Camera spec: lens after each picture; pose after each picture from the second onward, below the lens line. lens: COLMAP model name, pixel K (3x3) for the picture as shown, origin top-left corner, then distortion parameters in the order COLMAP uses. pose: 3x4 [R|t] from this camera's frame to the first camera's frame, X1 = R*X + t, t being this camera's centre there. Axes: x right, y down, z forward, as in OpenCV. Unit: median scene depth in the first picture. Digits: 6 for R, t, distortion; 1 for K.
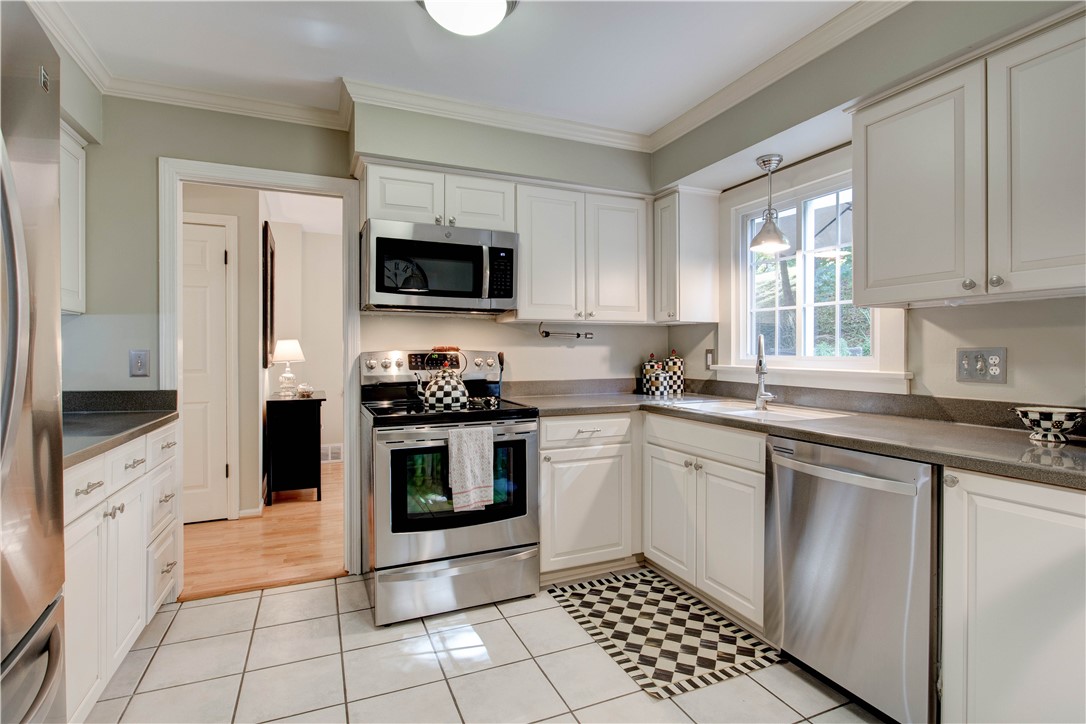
lens RADIAL K [[541.5, 0, 547.2], [0, 541.5, 351.7], [0, 0, 1]] dist [-0.001791, -0.000287]
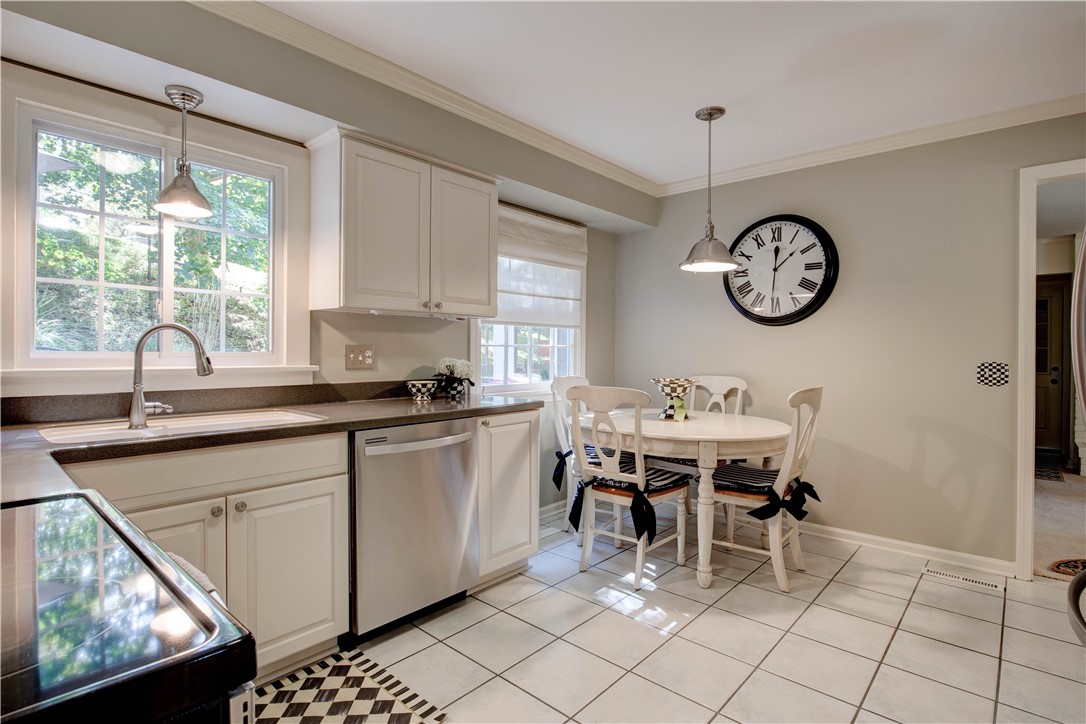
lens RADIAL K [[541.5, 0, 547.2], [0, 541.5, 351.7], [0, 0, 1]] dist [-0.001791, -0.000287]
pose [[-0.423981, -0.003519, 0.905664, -0.644439], [-0.002280, 0.999993, 0.002819, 0.004990], [-0.905668, -0.000870, -0.423986, 1.113638]]
